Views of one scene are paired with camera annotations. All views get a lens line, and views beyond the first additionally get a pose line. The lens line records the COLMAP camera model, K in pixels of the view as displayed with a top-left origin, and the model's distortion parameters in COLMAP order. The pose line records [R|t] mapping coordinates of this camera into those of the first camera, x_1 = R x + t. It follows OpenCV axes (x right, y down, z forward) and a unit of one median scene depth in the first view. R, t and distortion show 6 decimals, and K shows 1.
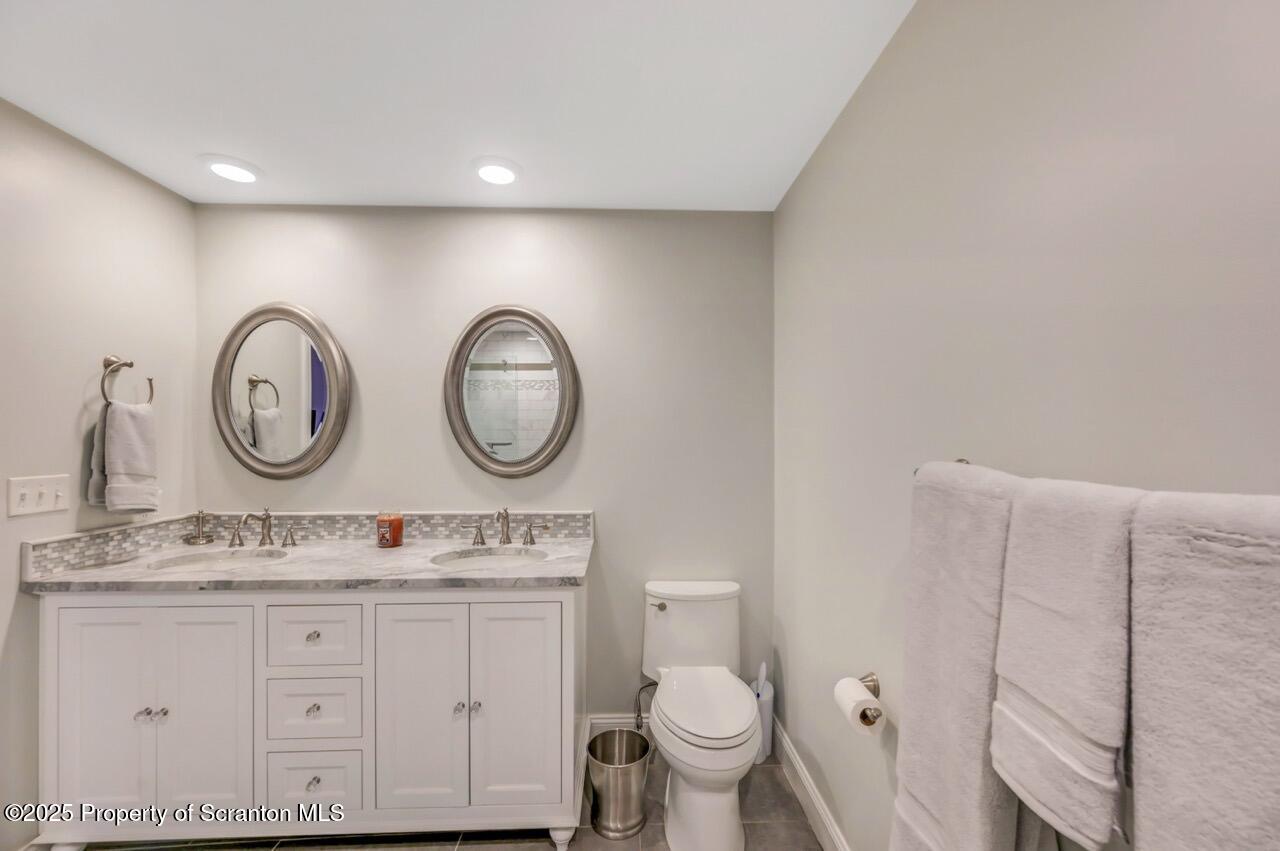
lens RADIAL K [[511.9, 0, 643.9], [0, 511.9, 437.7], [0, 0, 1]] dist [-0.001649, 0.000800]
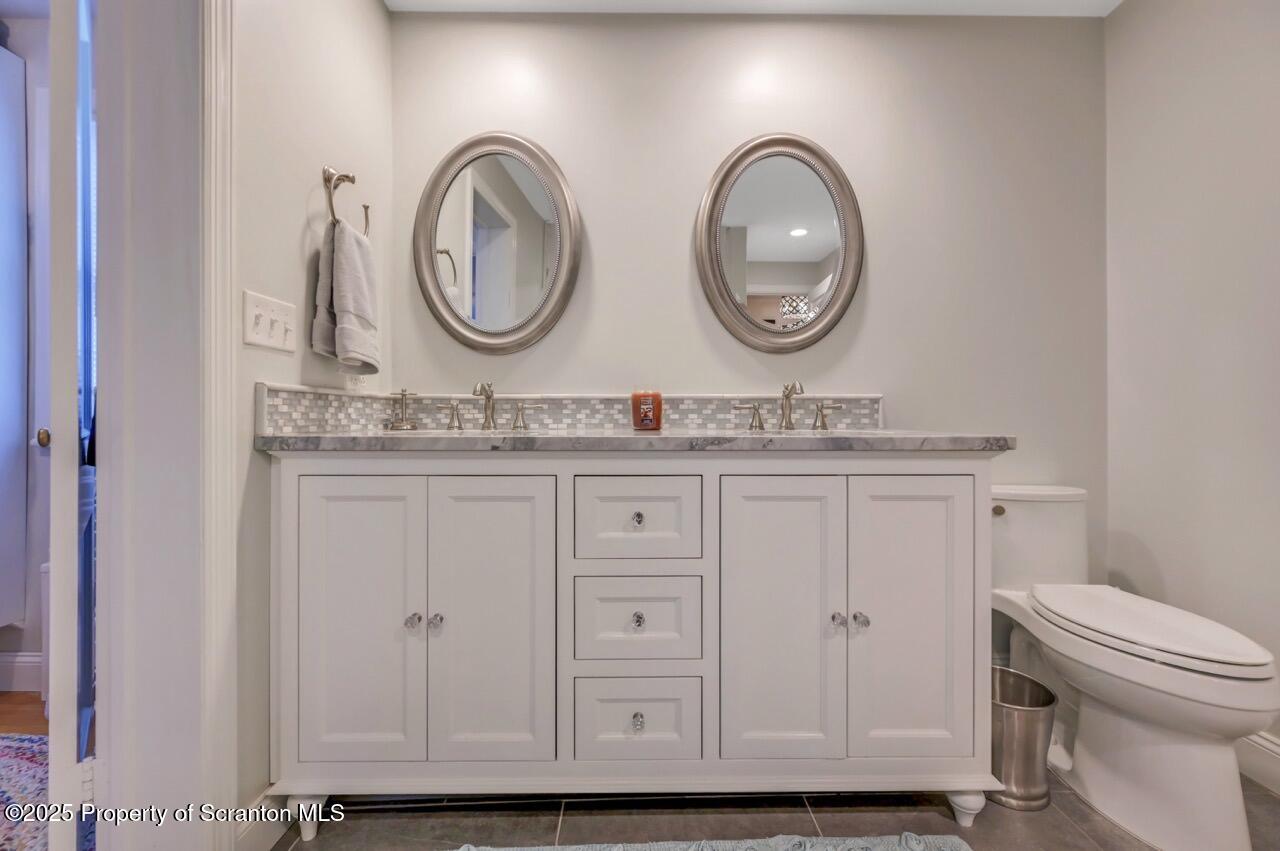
lens RADIAL K [[511.9, 0, 638.9], [0, 511.9, 415.5], [0, 0, 1]] dist [-0.001649, 0.000800]
pose [[0.999509, -0.000225, -0.031339, -0.568447], [0.000188, 0.999999, -0.001193, 0.222611], [0.031339, 0.001186, 0.999508, 0.251665]]
